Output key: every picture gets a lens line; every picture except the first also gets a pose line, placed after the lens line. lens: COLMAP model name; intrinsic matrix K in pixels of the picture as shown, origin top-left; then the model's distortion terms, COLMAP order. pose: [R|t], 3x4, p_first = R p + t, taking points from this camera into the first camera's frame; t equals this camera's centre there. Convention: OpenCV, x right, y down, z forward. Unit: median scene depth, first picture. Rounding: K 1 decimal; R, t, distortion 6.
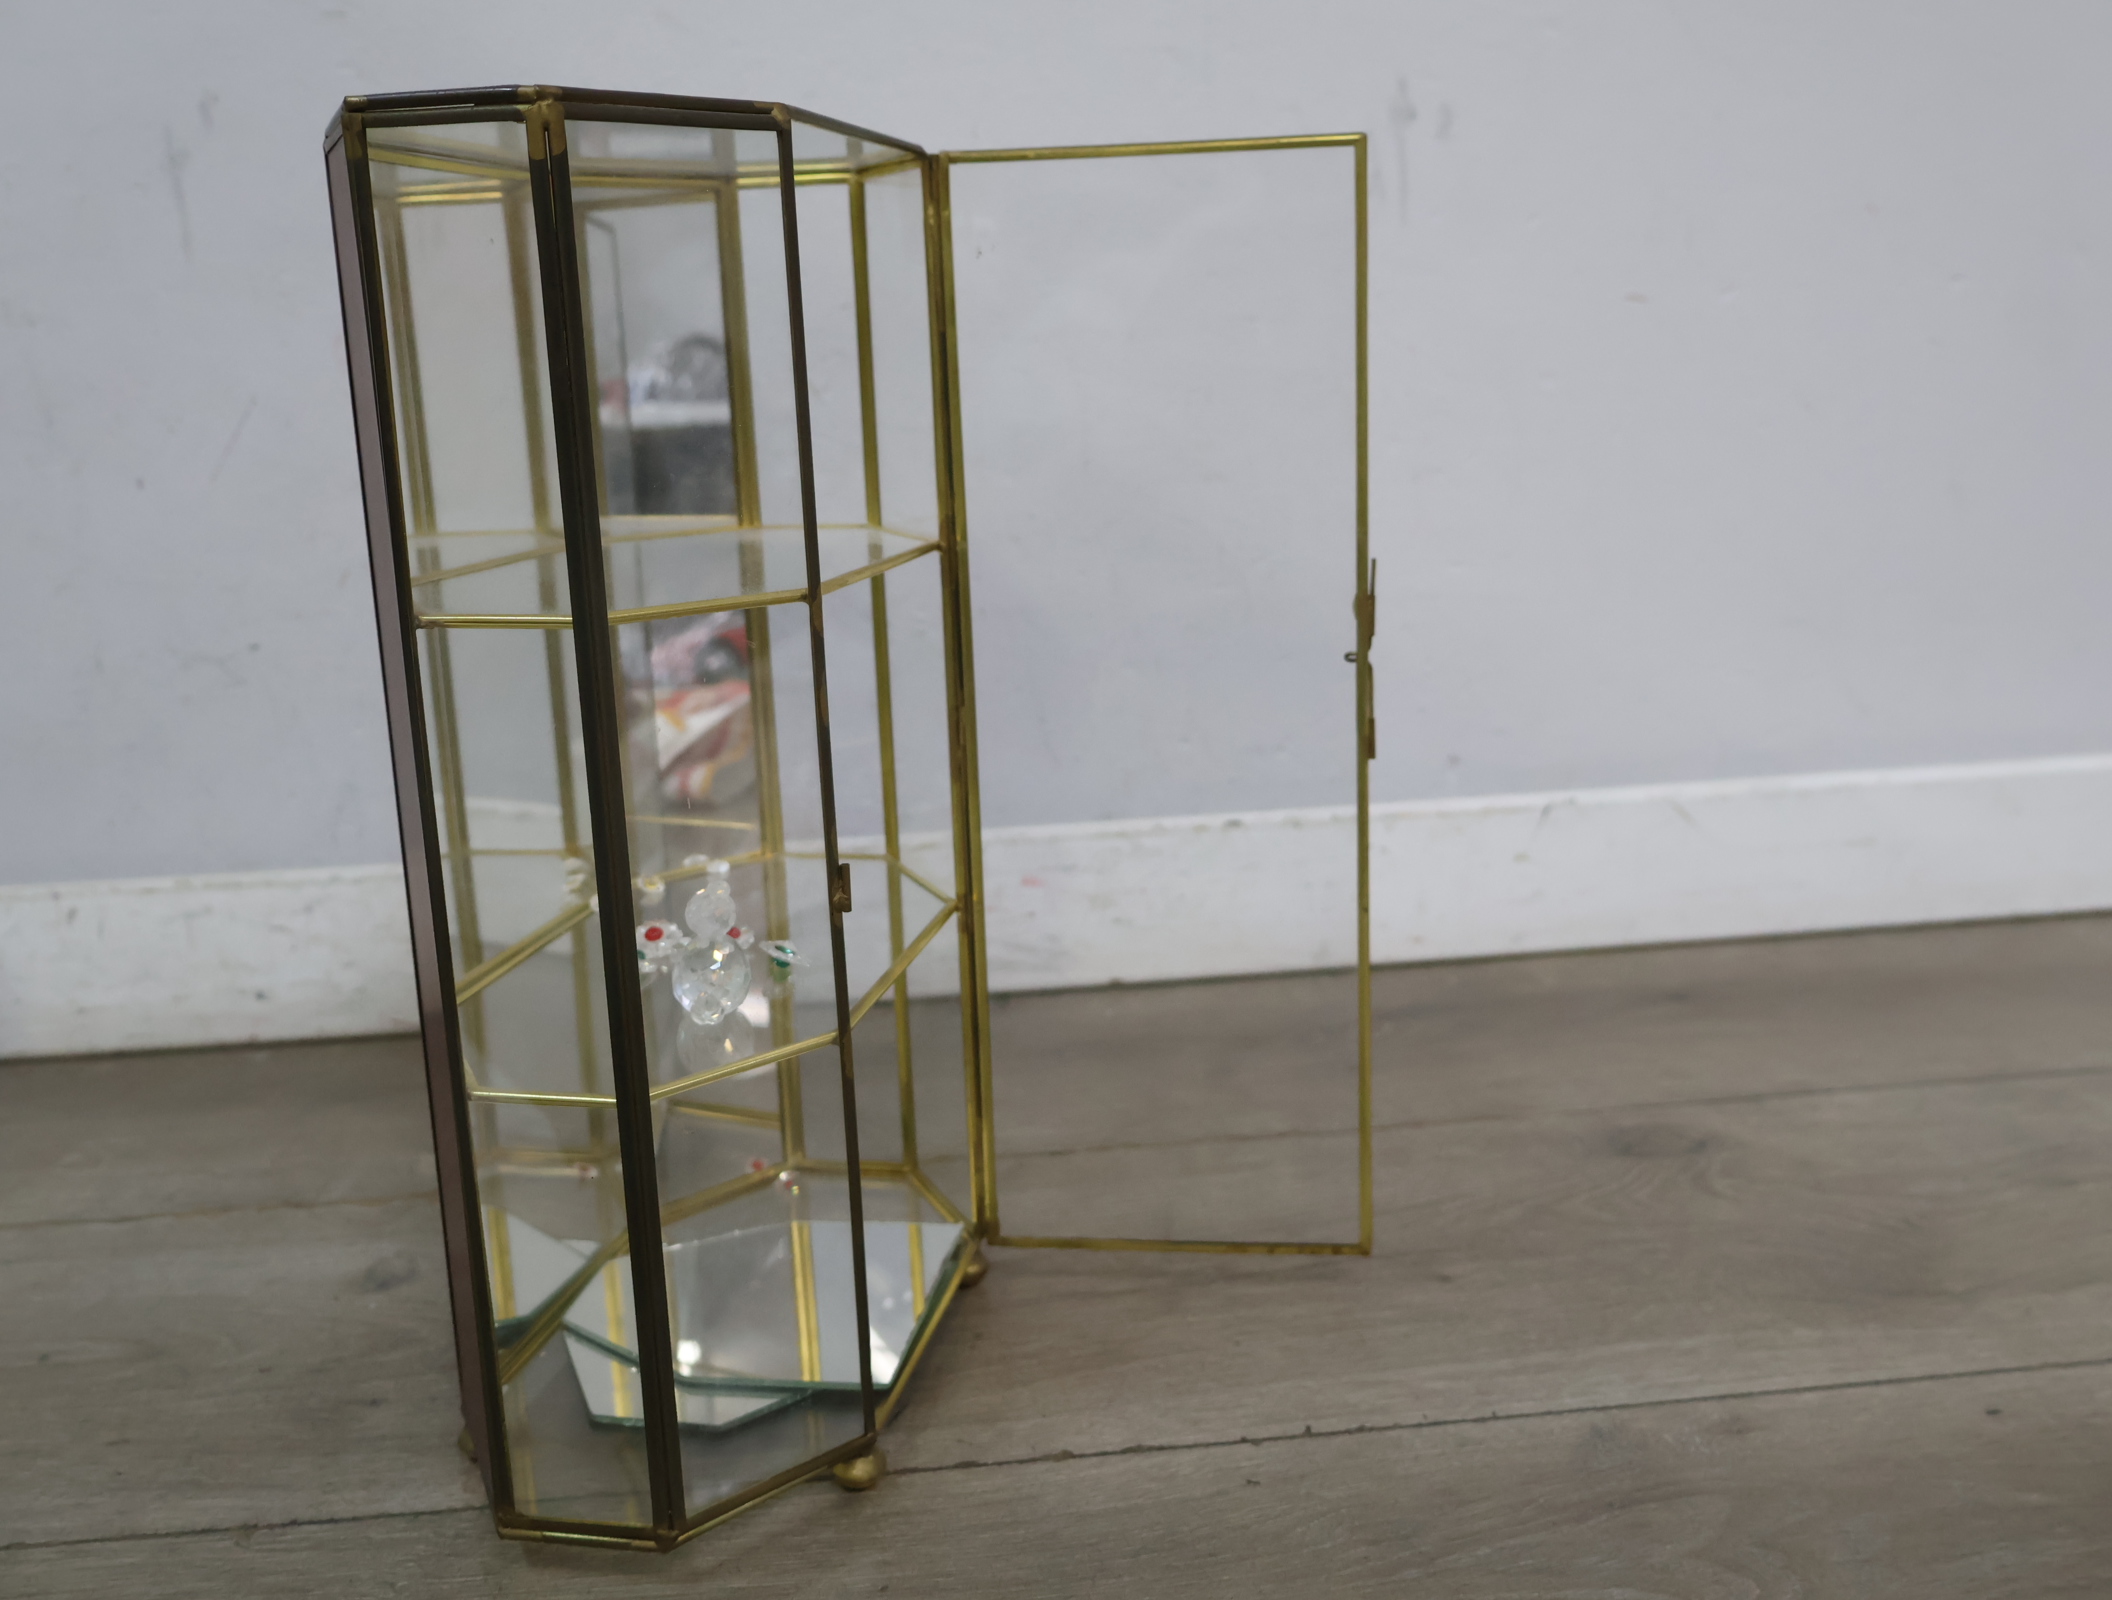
lens RADIAL K [[2135.6, 0, 1052.3], [0, 2135.6, 805.2], [0, 0, 1]] dist [0.031324, -0.012211]
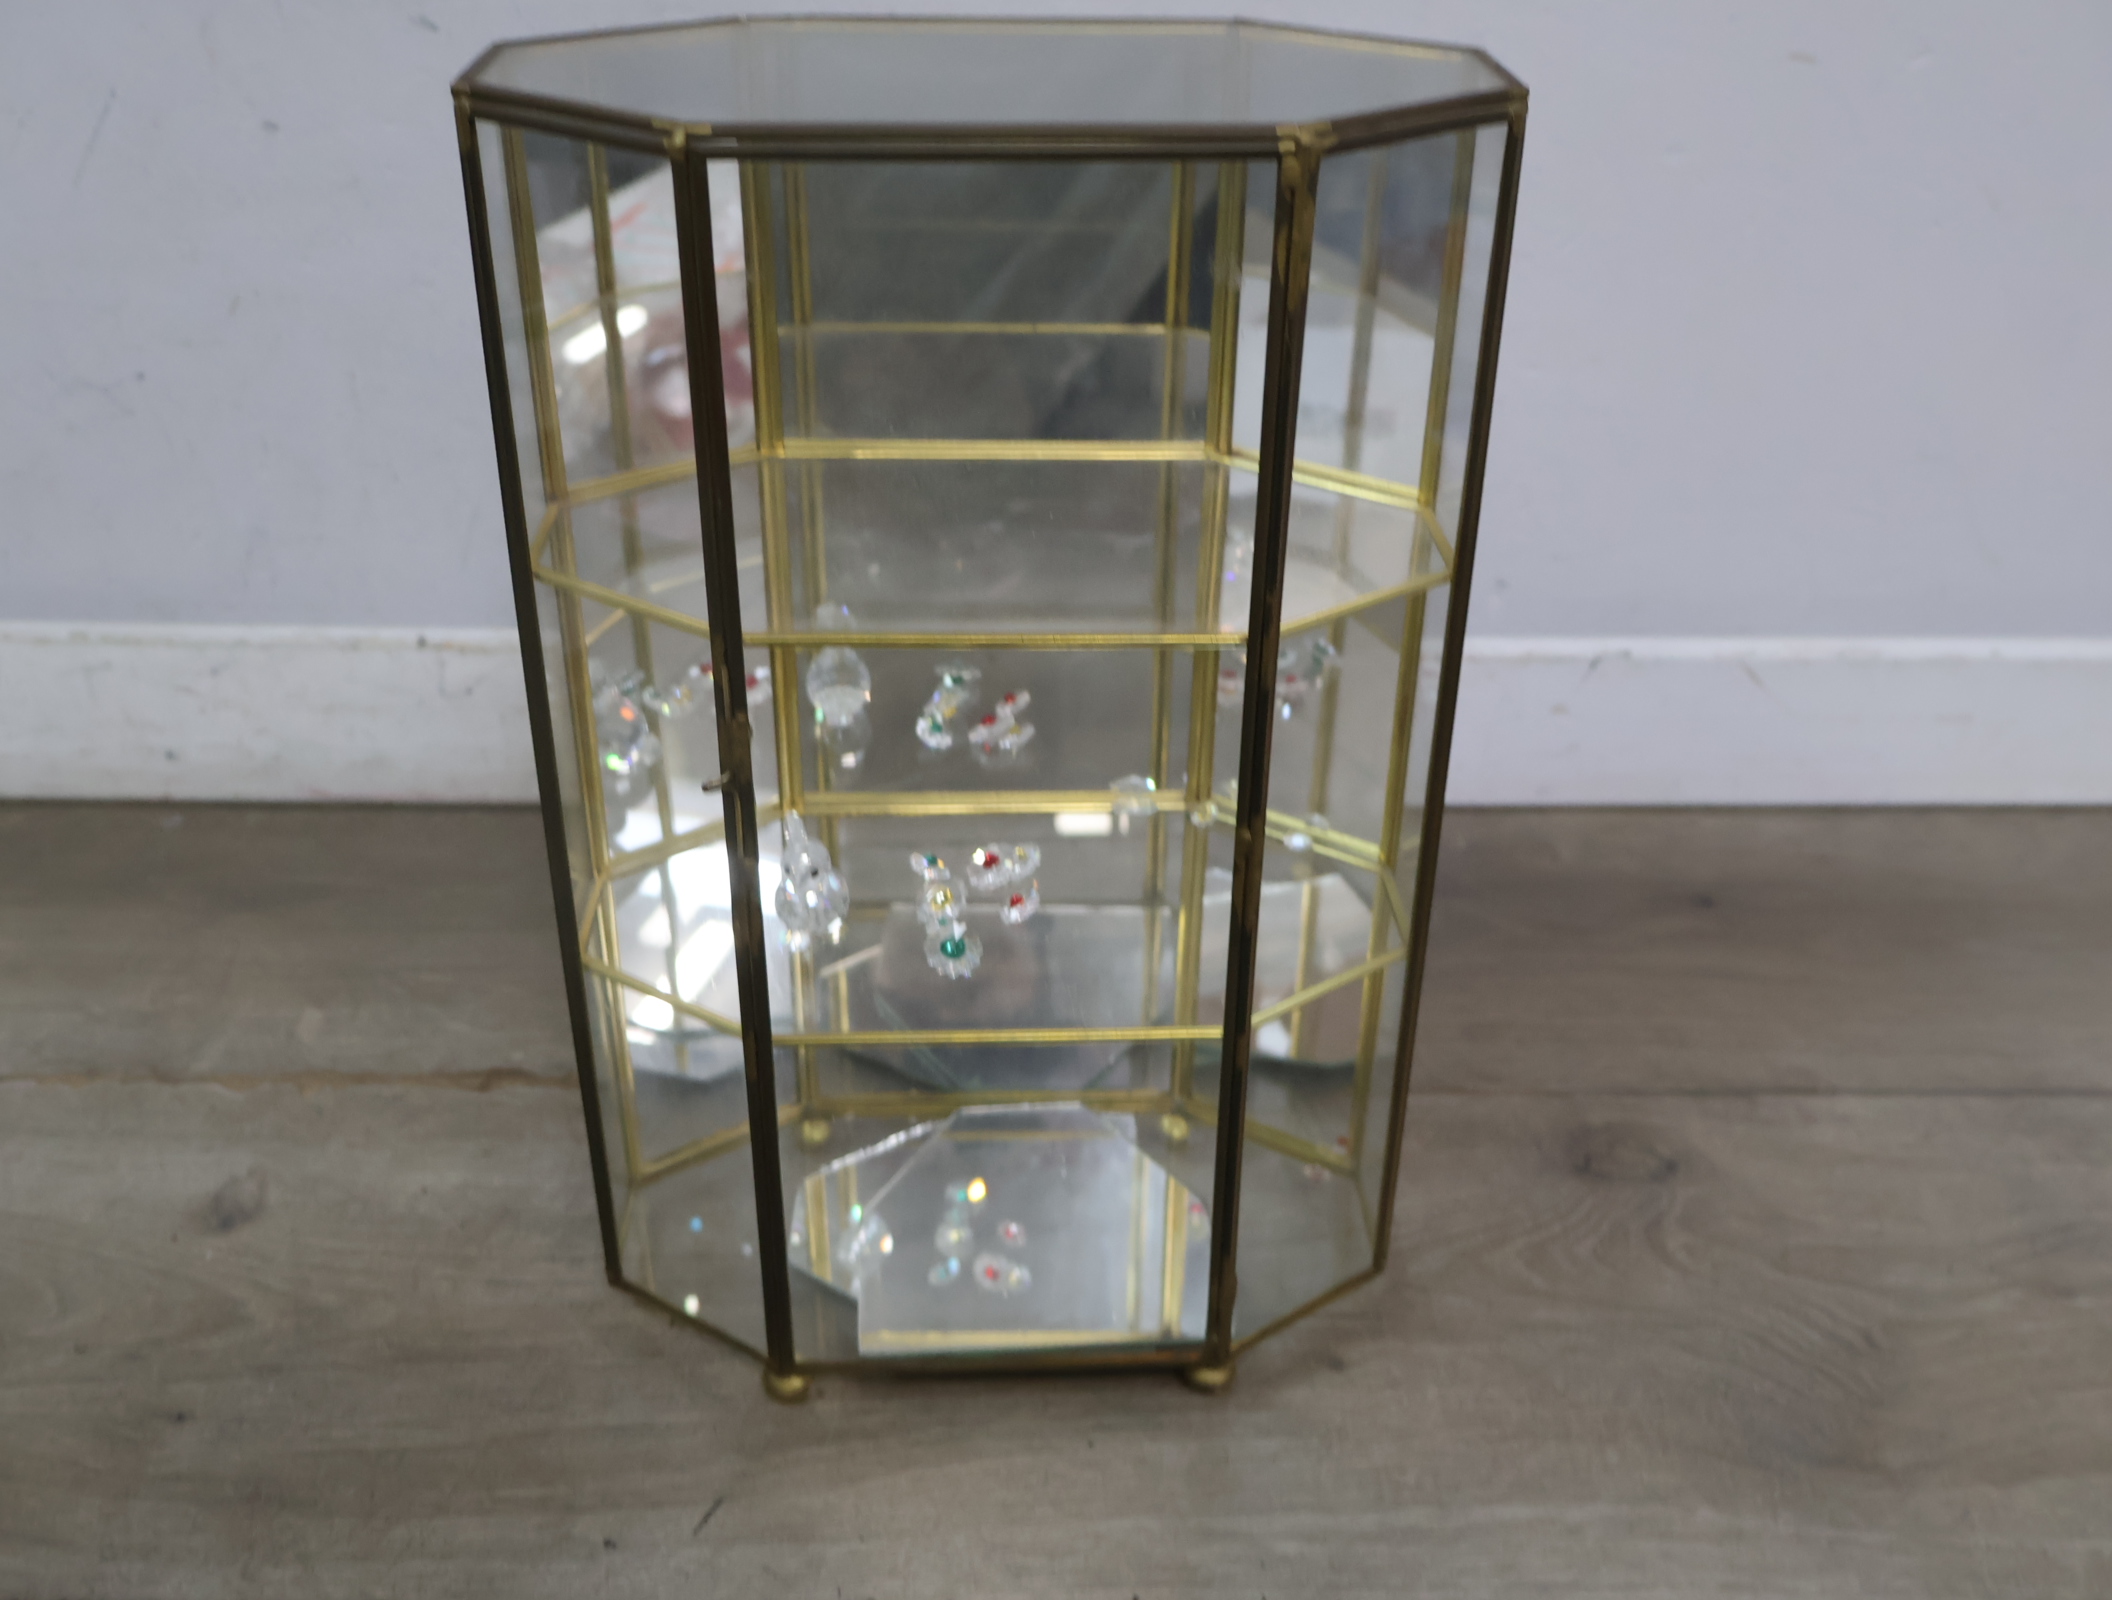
lens RADIAL K [[2110.5, 0, 1048.8], [0, 2110.5, 809.1], [0, 0, 1]] dist [0.013906, 0.010695]
pose [[0.994304, 0.090804, -0.055799, 0.098025], [-0.069325, 0.948691, 0.308513, -0.301244], [0.080950, -0.302888, 0.949582, 0.222313]]
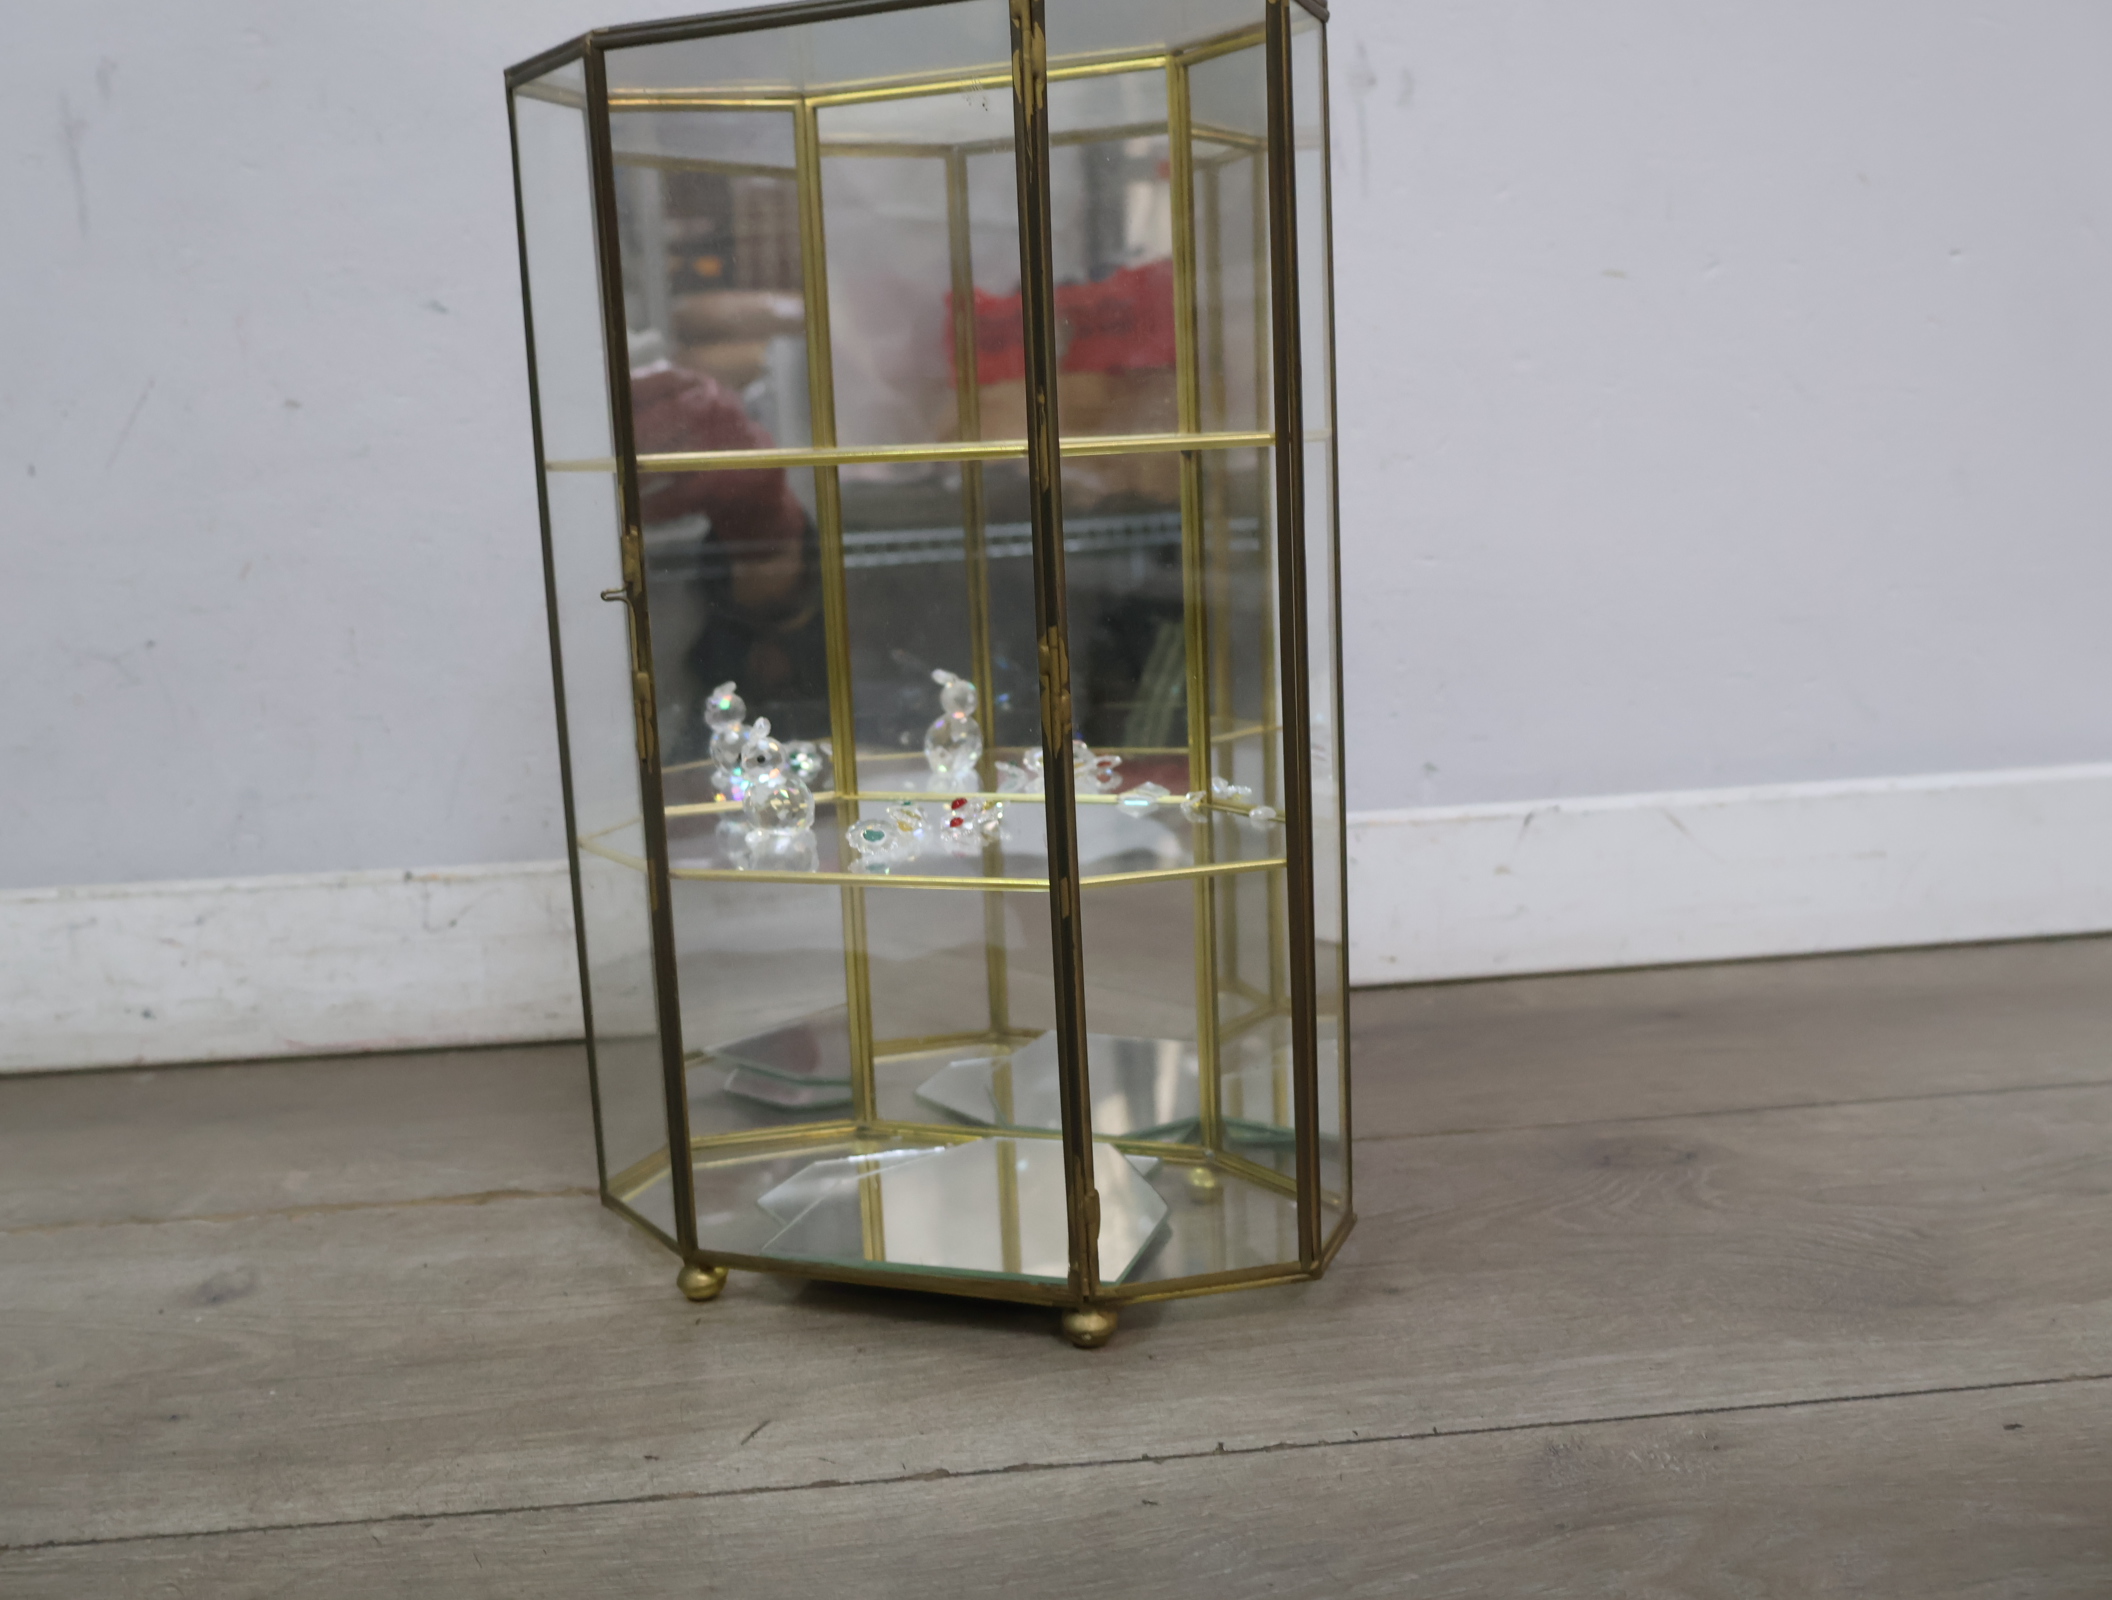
lens RADIAL K [[2114.7, 0, 1047.1], [0, 2114.7, 803.8], [0, 0, 1]] dist [0.016954, -0.001104]
pose [[0.999763, -0.001527, -0.021719, 0.065423], [0.000252, 0.998282, -0.058598, 0.077880], [0.021771, 0.058578, 0.998045, 0.119493]]
